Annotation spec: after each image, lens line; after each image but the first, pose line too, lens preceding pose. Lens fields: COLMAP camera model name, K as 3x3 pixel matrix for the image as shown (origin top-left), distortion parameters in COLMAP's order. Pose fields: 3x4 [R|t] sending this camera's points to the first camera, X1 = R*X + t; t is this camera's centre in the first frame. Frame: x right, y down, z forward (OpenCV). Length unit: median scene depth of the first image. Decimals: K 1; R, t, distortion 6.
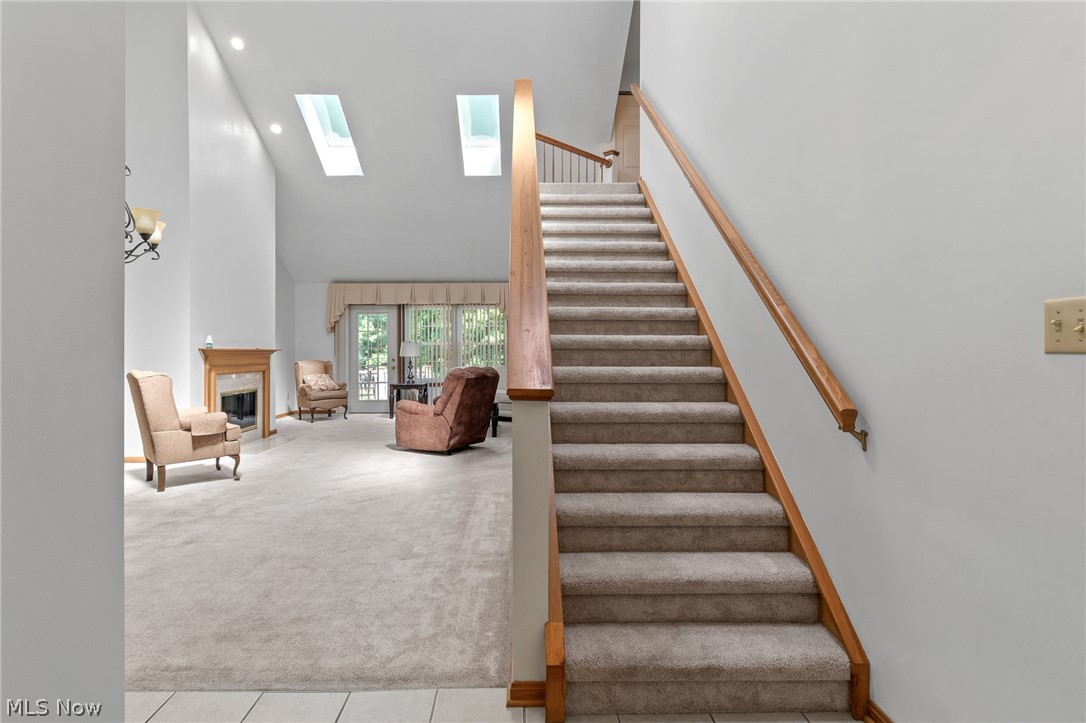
lens RADIAL K [[523.5, 0, 539.9], [0, 523.5, 349.1], [0, 0, 1]] dist [0.001113, -0.000205]
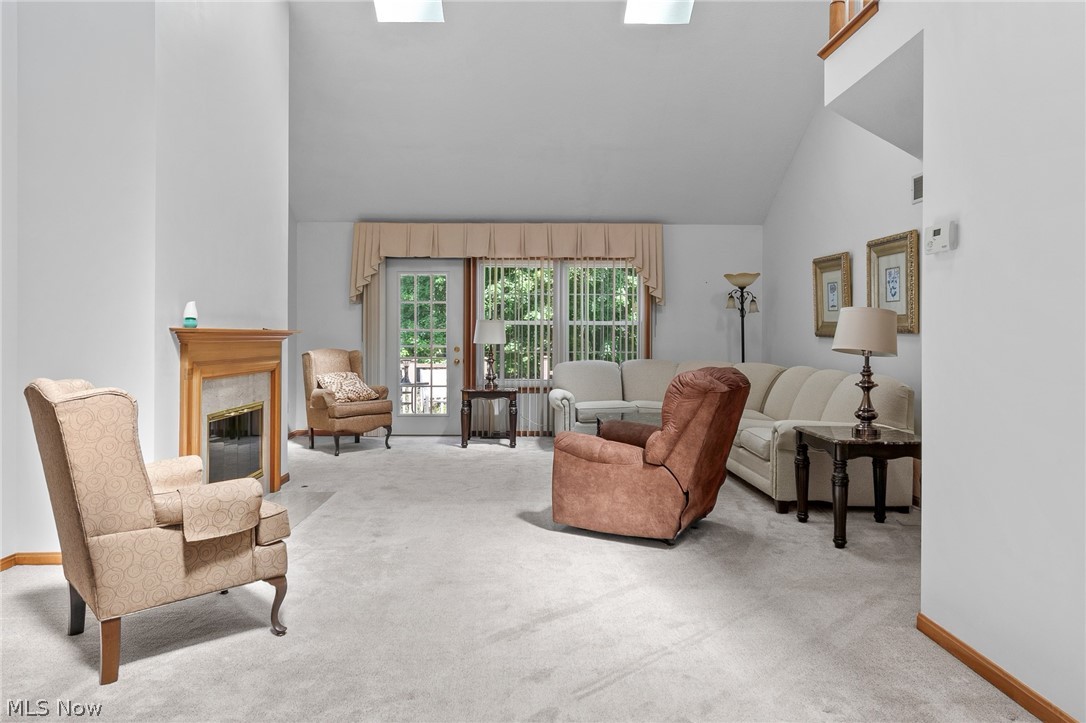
lens RADIAL K [[658.9, 0, 542.6], [0, 658.9, 331.1], [0, 0, 1]] dist [-0.005146, 0.000410]
pose [[0.999966, 0.005842, 0.005877, -0.298371], [-0.005837, 0.999983, -0.000943, 0.000224], [-0.005883, 0.000908, 0.999982, 0.372218]]
